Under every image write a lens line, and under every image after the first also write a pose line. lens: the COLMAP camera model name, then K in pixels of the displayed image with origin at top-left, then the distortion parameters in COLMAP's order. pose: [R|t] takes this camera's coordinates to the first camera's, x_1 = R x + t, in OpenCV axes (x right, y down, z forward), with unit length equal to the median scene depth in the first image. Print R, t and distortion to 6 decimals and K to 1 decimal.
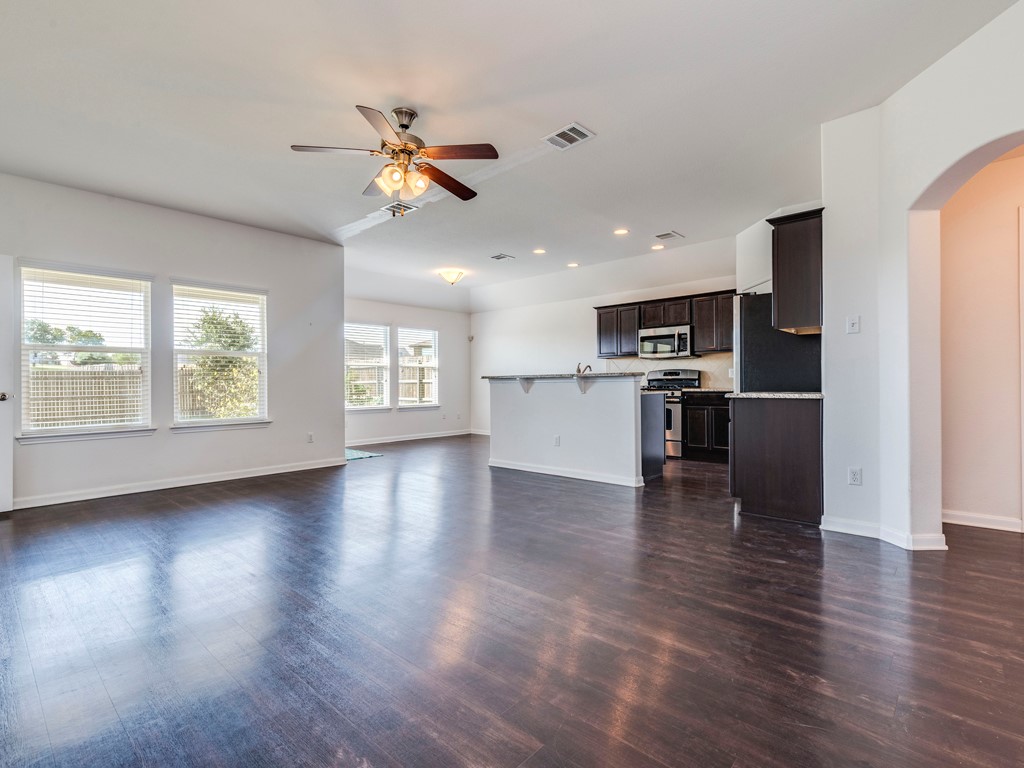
lens RADIAL K [[498.9, 0, 515.6], [0, 498.9, 381.1], [0, 0, 1]] dist [-0.002165, 0.001473]
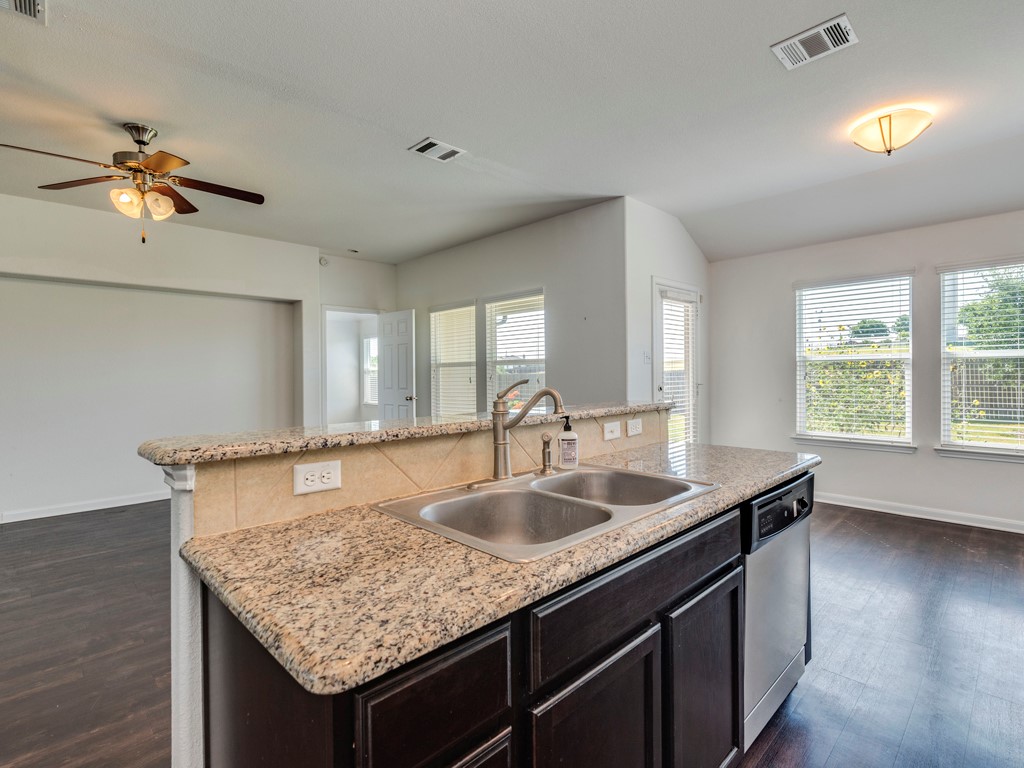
lens RADIAL K [[498.9, 0, 515.6], [0, 498.9, 381.1], [0, 0, 1]] dist [-0.002165, 0.001473]
pose [[-0.050472, 0.027306, -0.998352, 0.456052], [0.013727, 0.999551, 0.026645, -0.050533], [0.998631, -0.012359, -0.050824, 1.162687]]
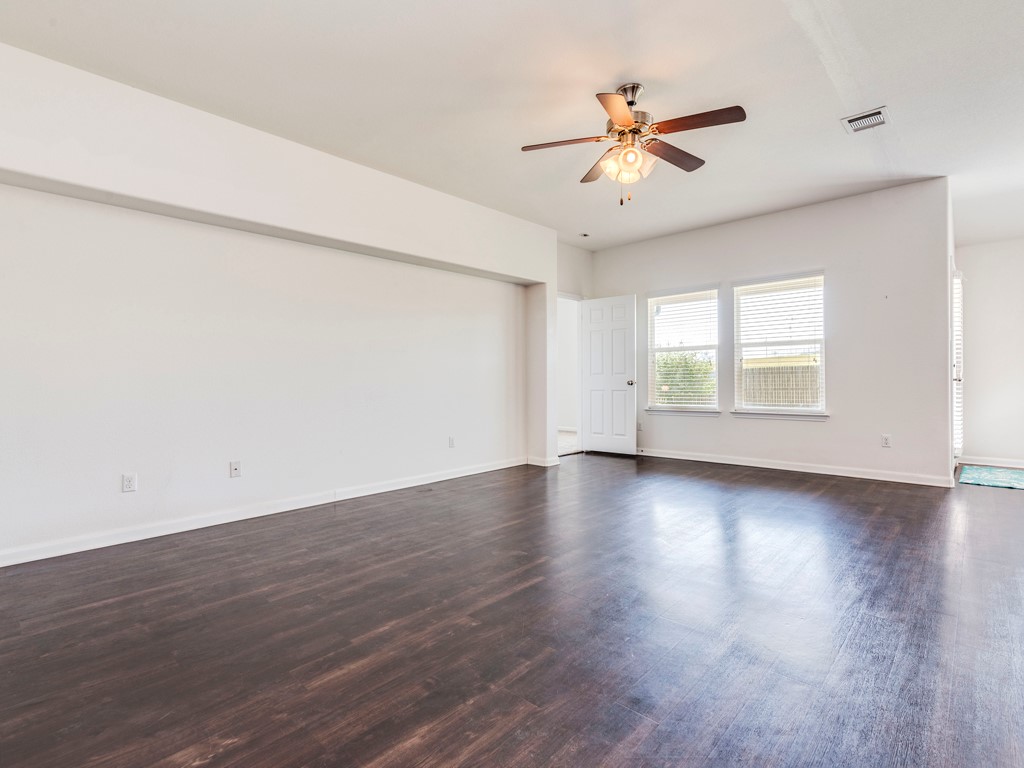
lens RADIAL K [[498.9, 0, 515.6], [0, 498.9, 381.1], [0, 0, 1]] dist [-0.002165, 0.001473]
pose [[-0.010347, 0.016060, -0.999817, 0.478429], [0.014287, 0.999771, 0.015911, -0.003936], [0.999844, -0.014120, -0.010575, 0.523057]]
